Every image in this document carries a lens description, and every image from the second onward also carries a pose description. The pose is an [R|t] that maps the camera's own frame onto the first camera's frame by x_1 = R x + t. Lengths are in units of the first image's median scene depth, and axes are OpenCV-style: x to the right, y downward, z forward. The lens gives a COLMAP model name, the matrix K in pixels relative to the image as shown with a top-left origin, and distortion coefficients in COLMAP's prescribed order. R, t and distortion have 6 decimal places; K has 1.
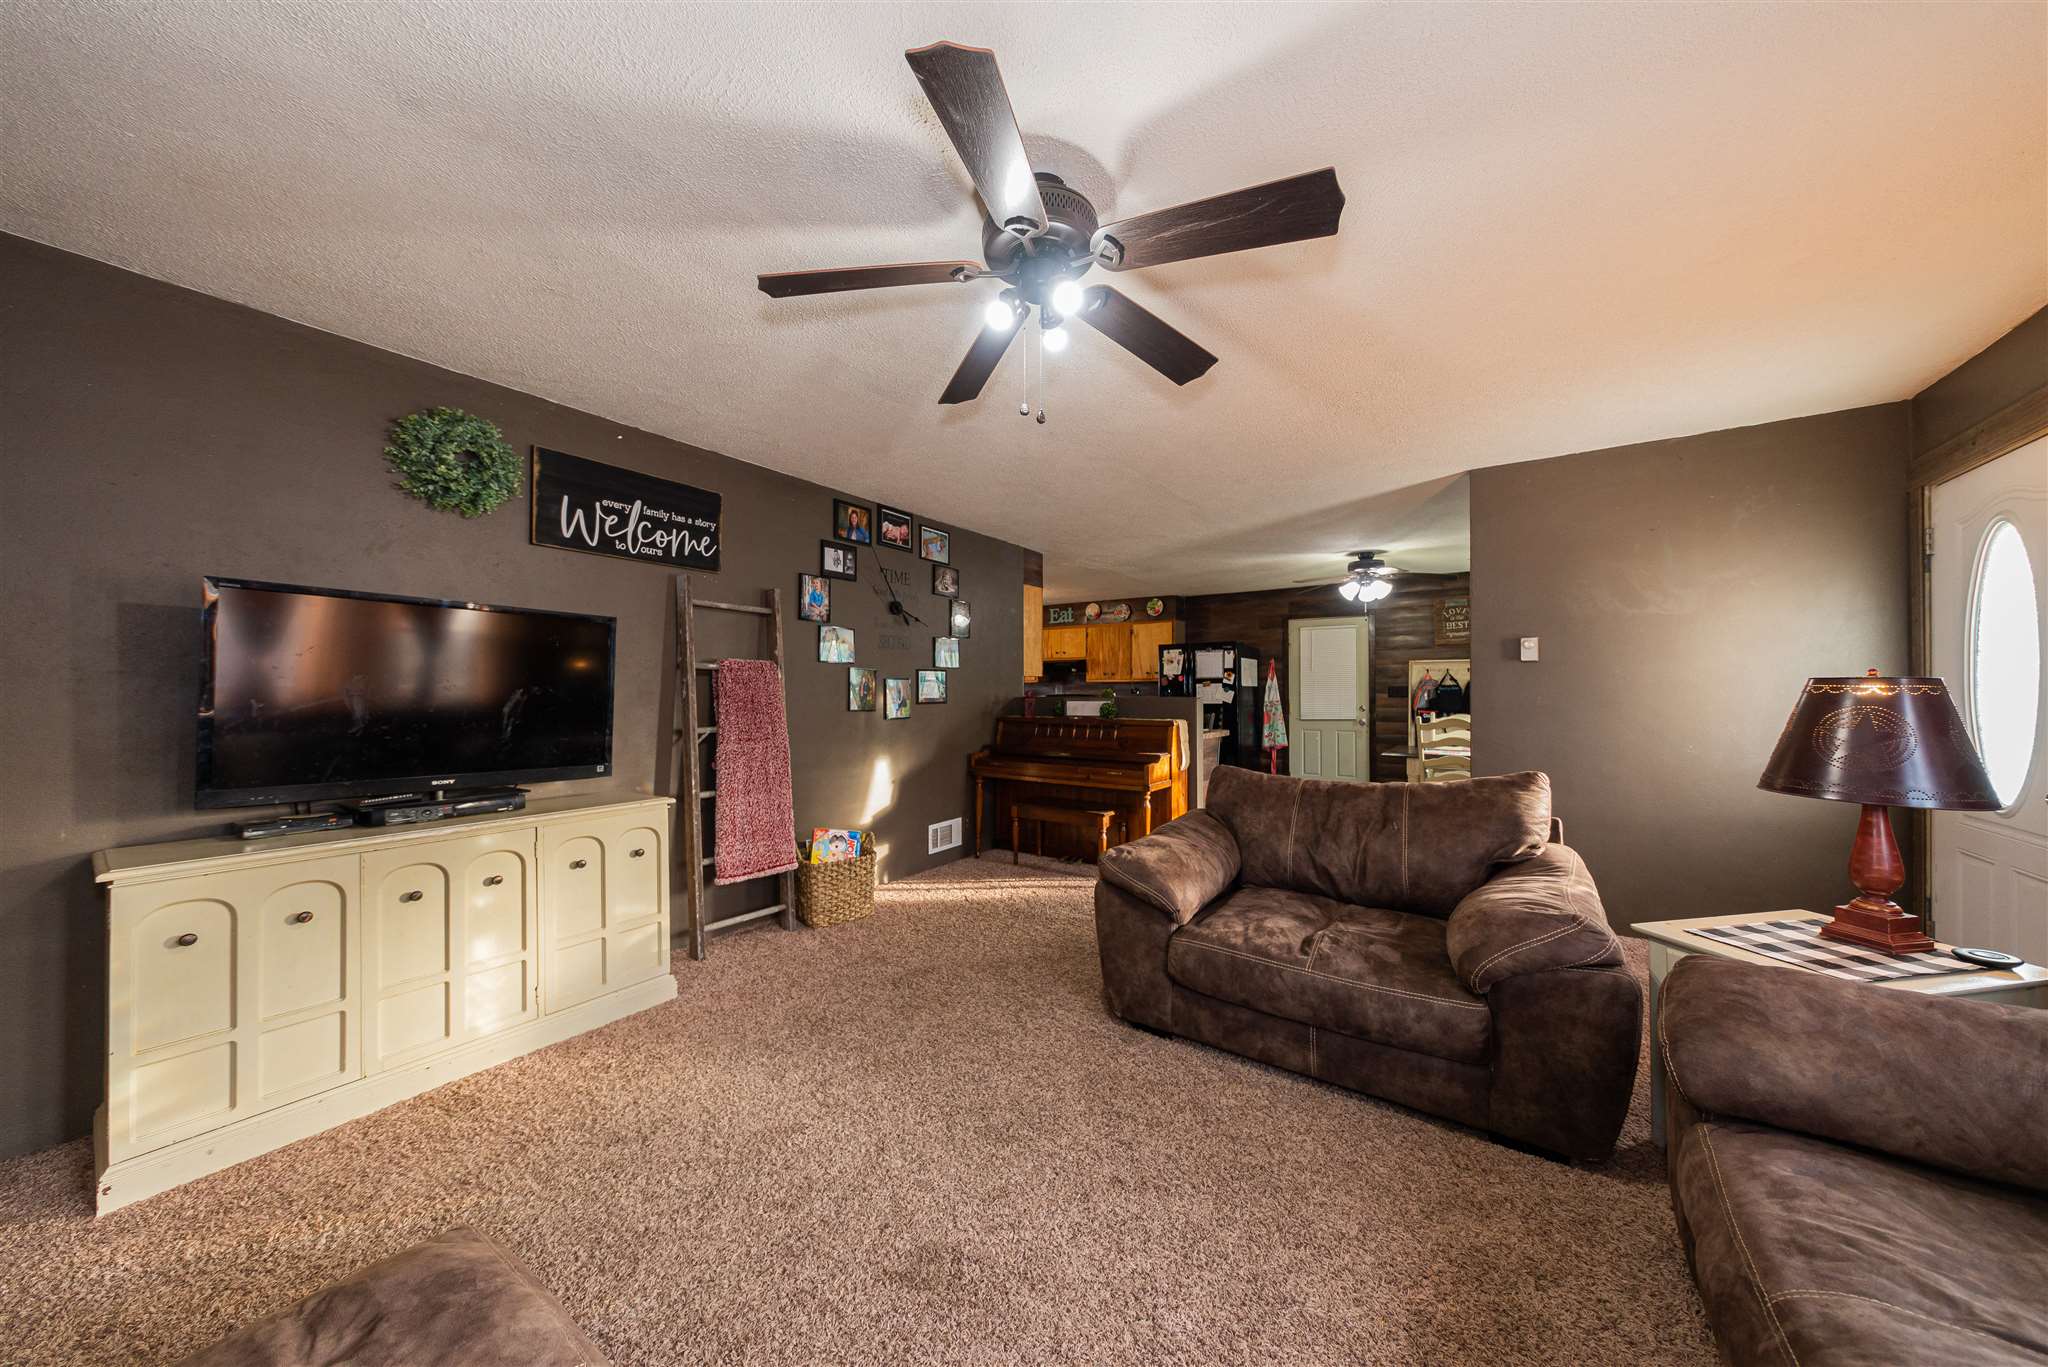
lens RADIAL K [[670.3, 0, 1014.0], [0, 670.3, 688.1], [0, 0, 1]] dist [0.002413, -0.000041]
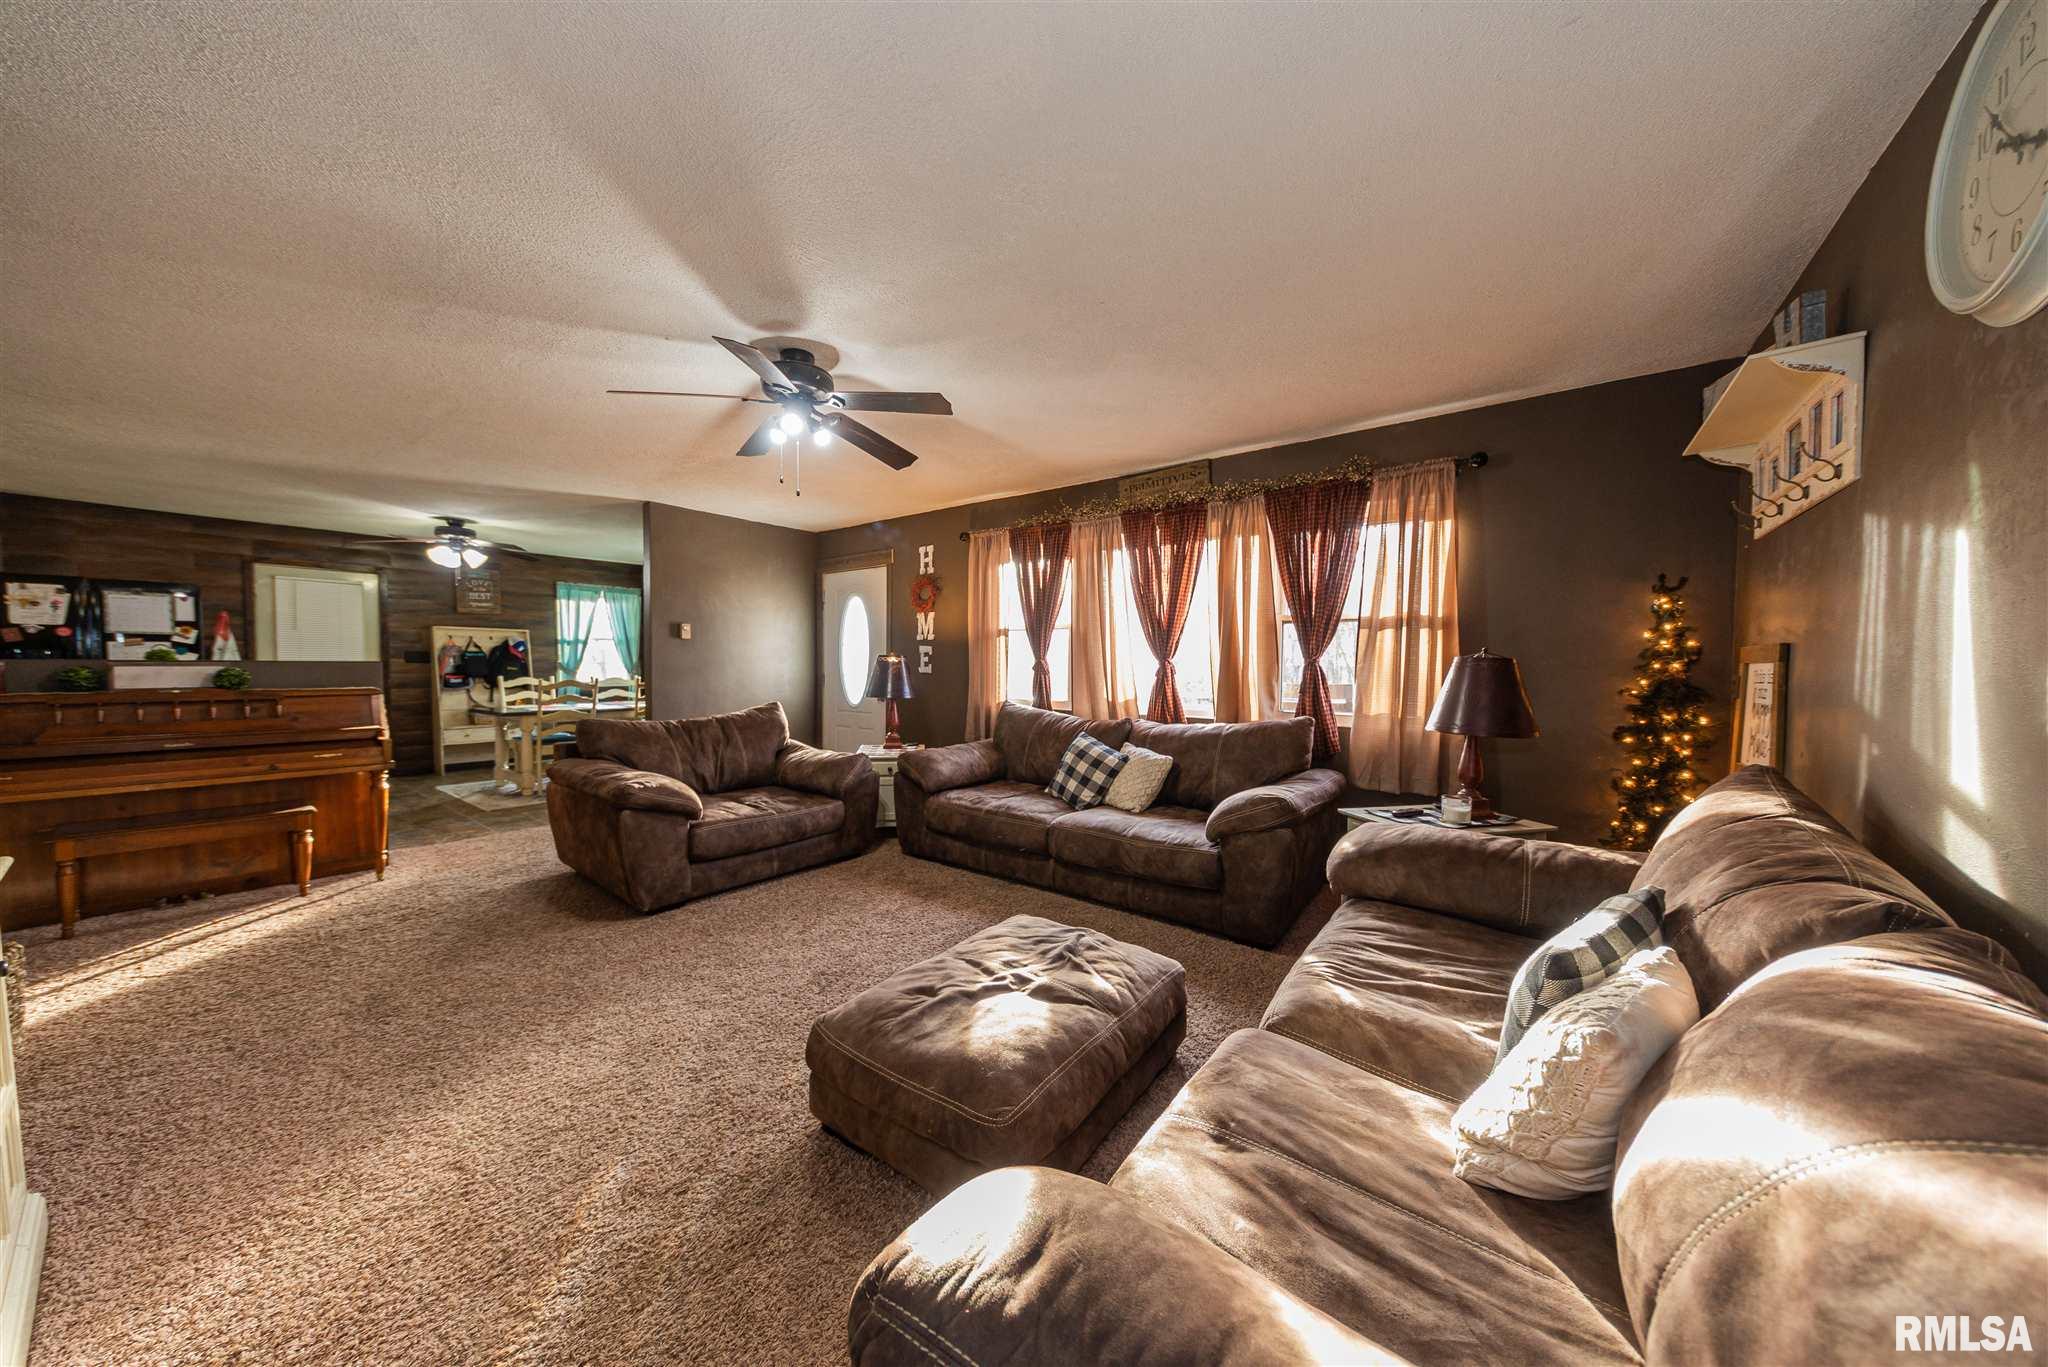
lens RADIAL K [[678.6, 0, 1013.5], [0, 678.6, 684.0], [0, 0, 1]] dist [0.000192, -0.000052]
pose [[0.045983, -0.030819, 0.998467, -0.361164], [-0.014995, 0.999390, 0.031538, 0.001348], [-0.998830, -0.016423, 0.045493, 0.080682]]
